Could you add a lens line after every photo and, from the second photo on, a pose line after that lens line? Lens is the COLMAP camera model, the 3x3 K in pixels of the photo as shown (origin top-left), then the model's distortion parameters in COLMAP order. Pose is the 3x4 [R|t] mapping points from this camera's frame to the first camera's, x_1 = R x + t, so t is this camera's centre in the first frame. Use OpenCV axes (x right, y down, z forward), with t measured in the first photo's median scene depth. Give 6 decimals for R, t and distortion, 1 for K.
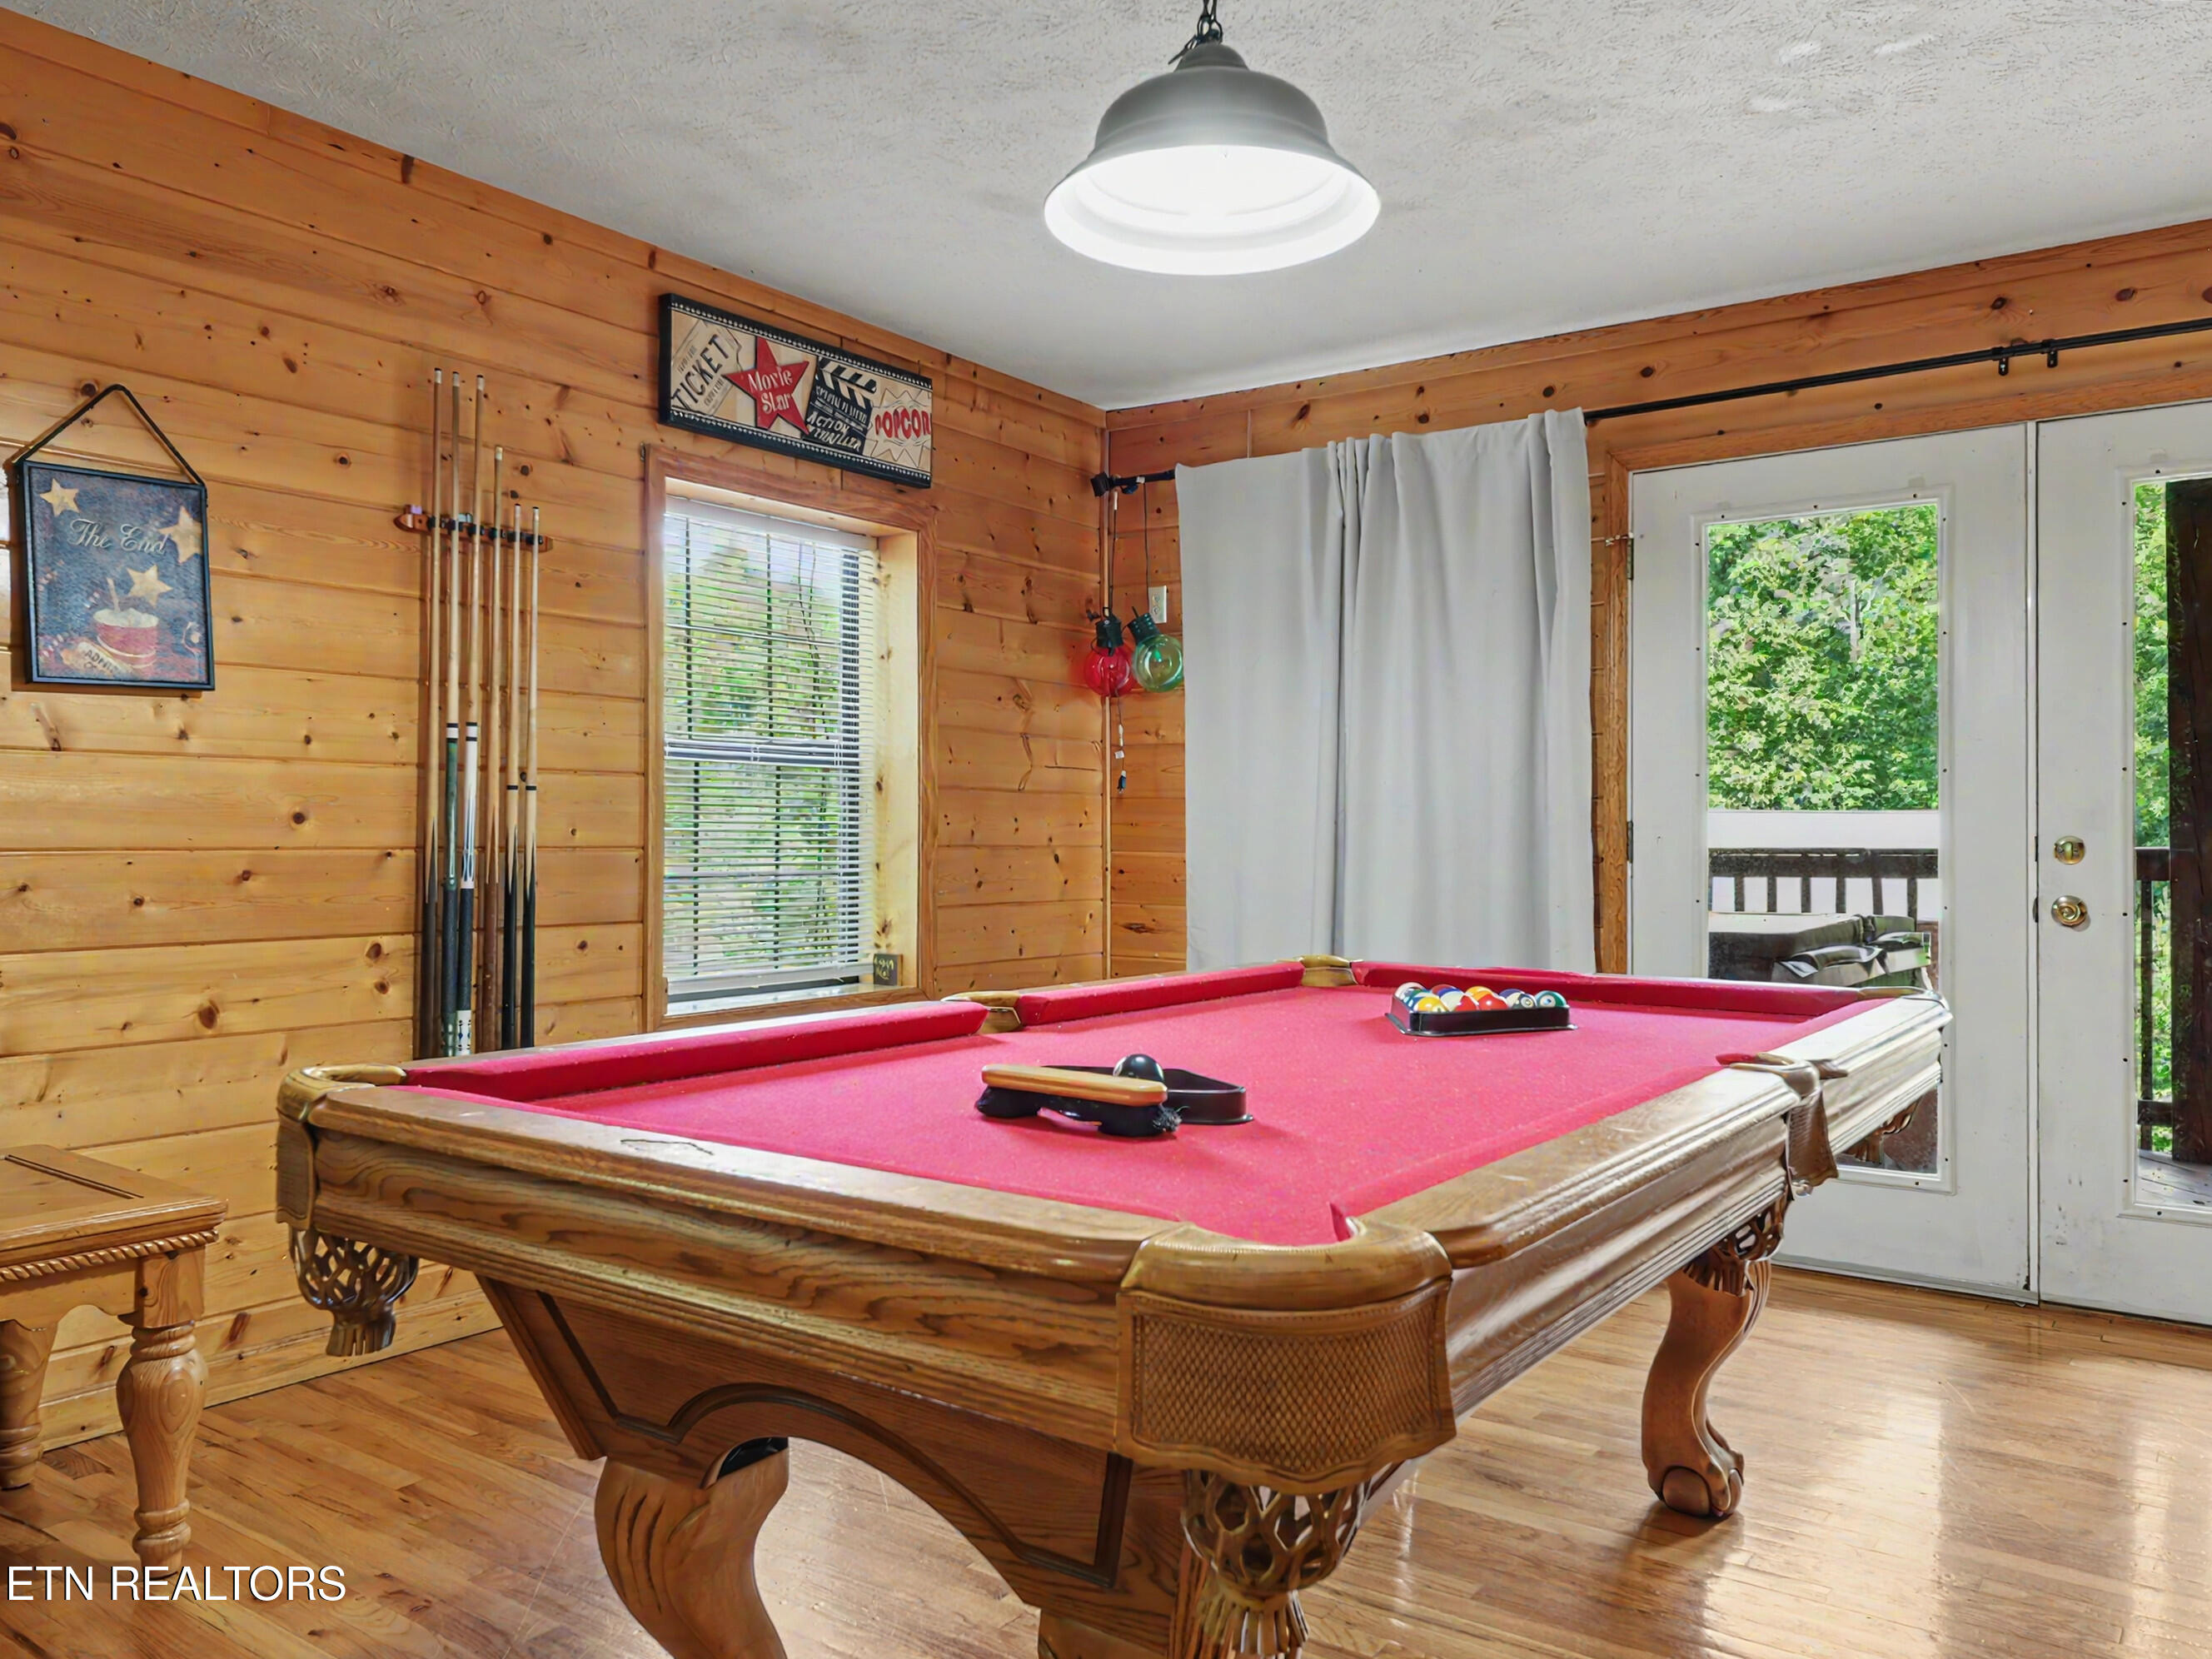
lens RADIAL K [[1655.3, 0, 1106.0], [0, 1655.3, 829.5], [0, 0, 1]] dist [0.001078, -0.001462]
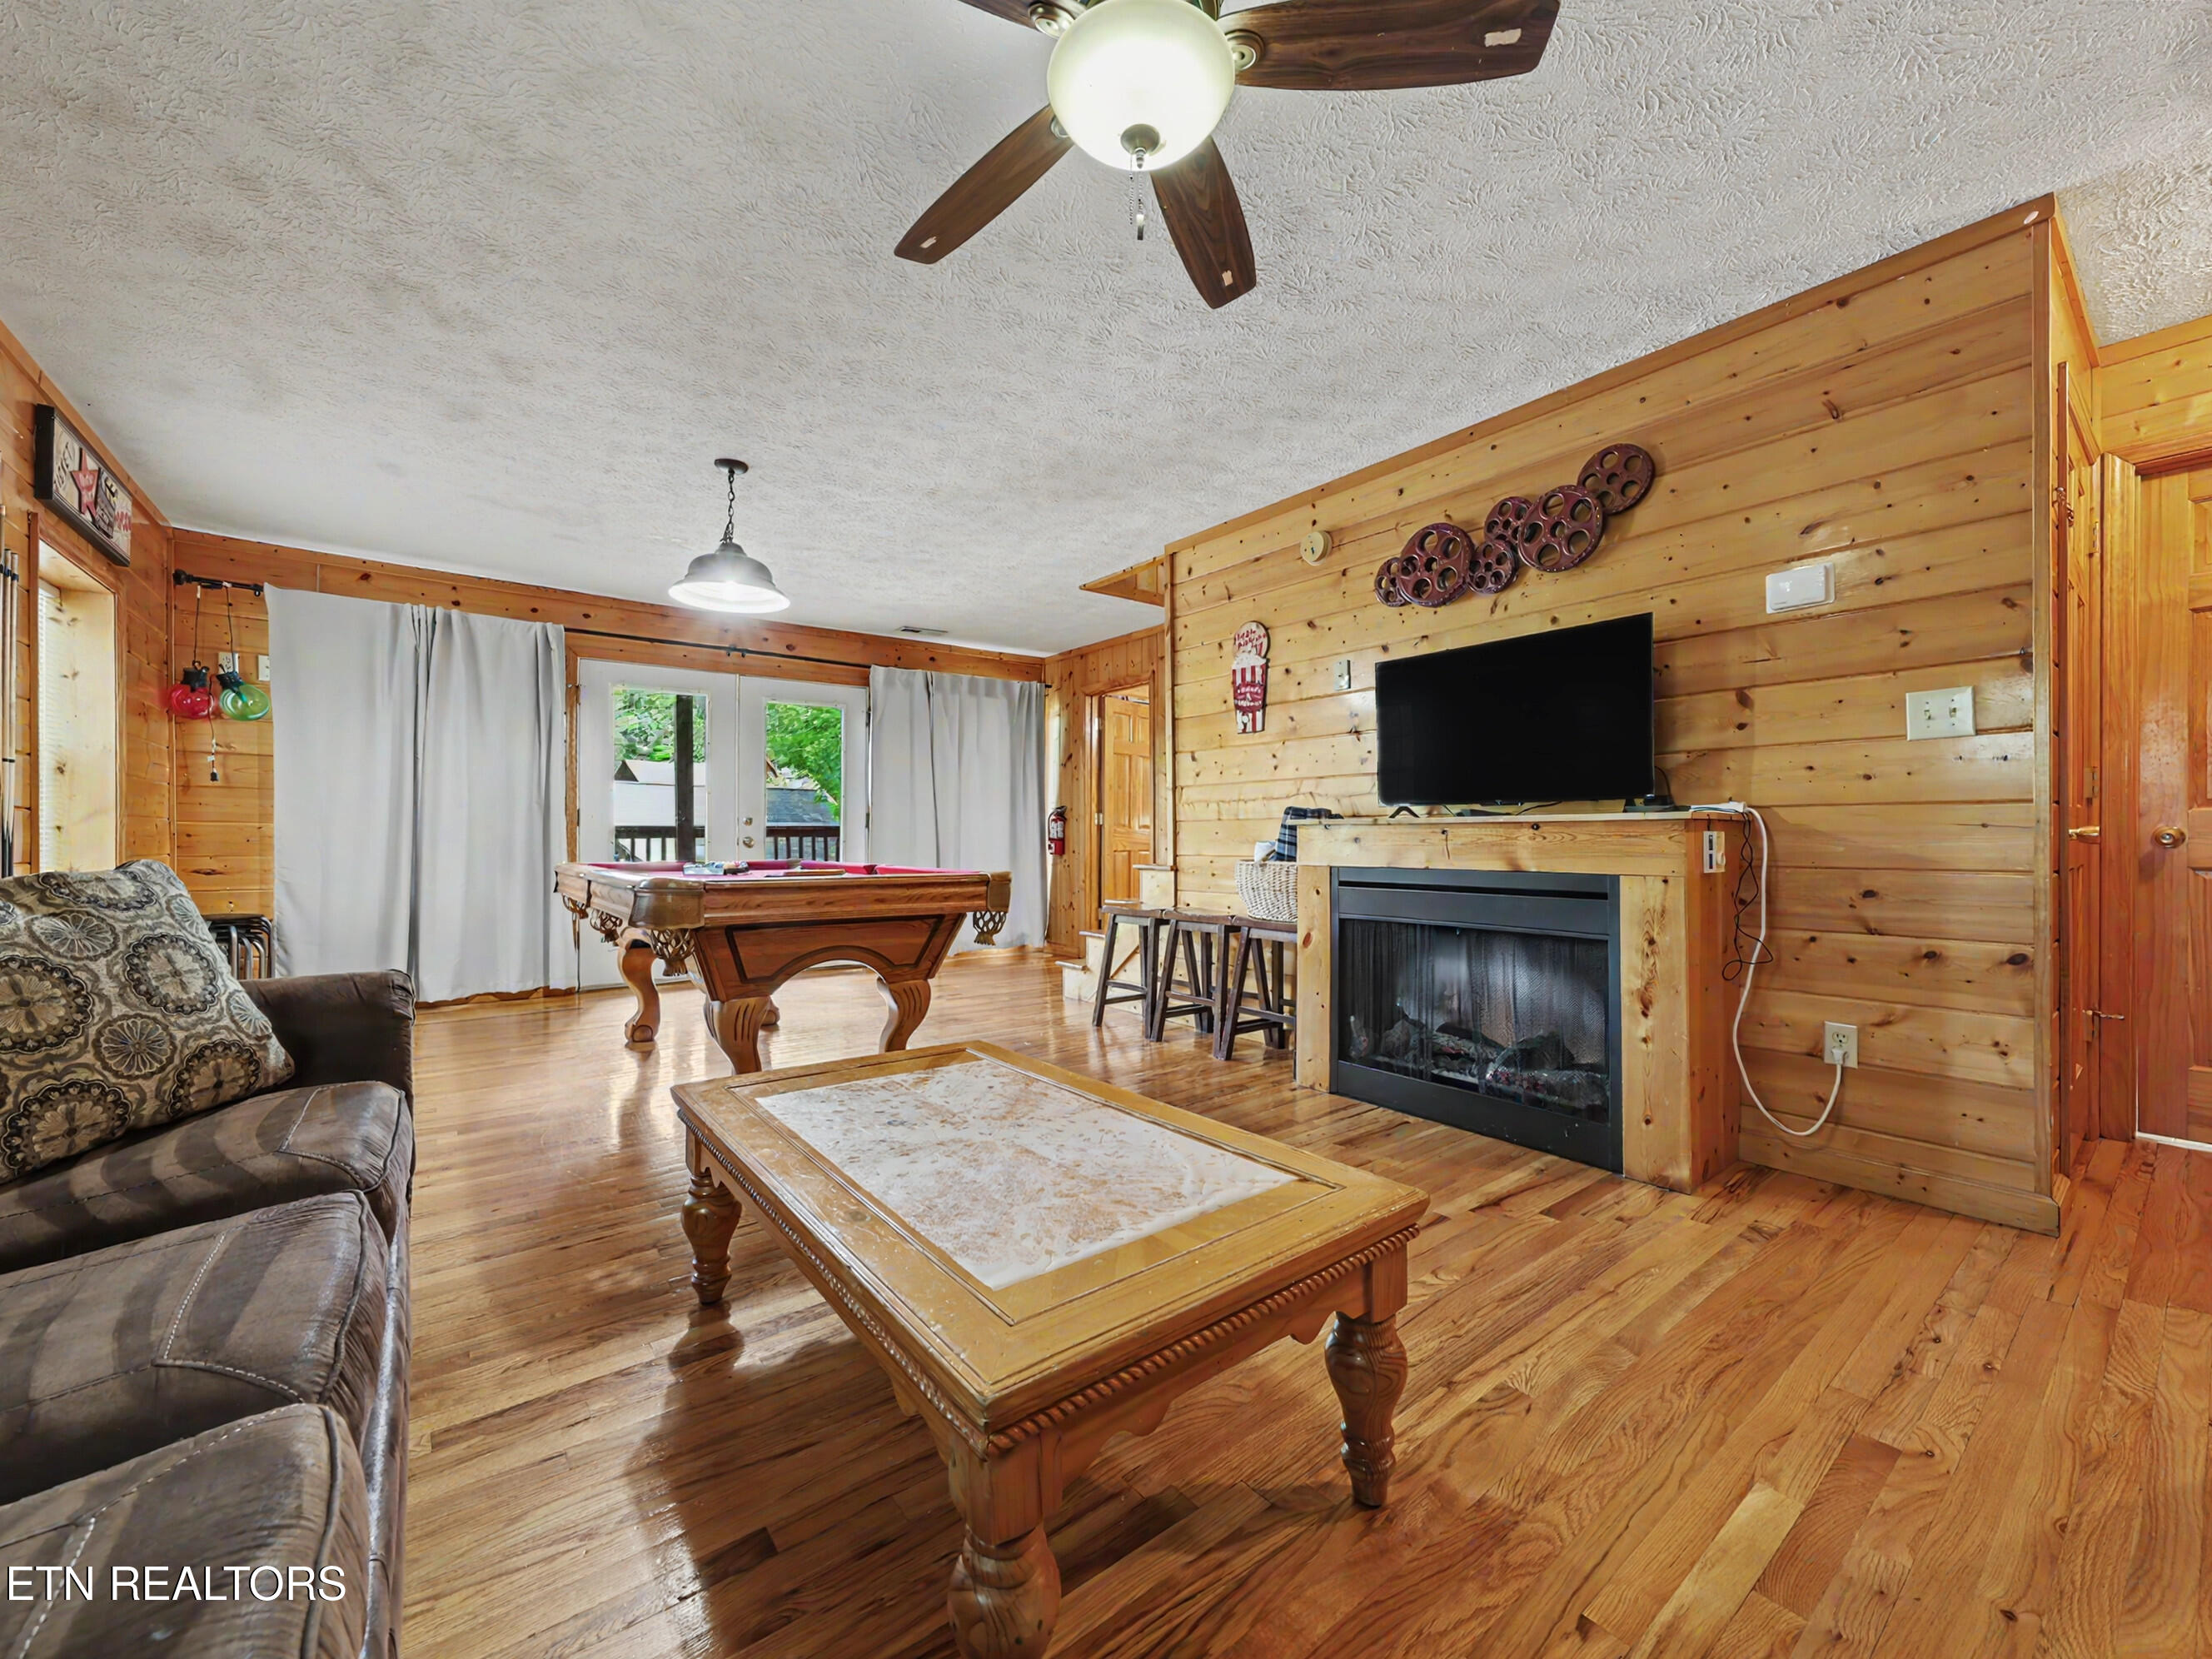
lens RADIAL K [[891.1, 0, 1099.0], [0, 891.1, 827.4], [0, 0, 1]] dist [0.003649, 0.000478]
pose [[0.280209, 0.005201, 0.959925, -0.616560], [-0.007845, 0.999964, -0.003127, 0.017656], [-0.959907, -0.006654, 0.280240, -0.039238]]
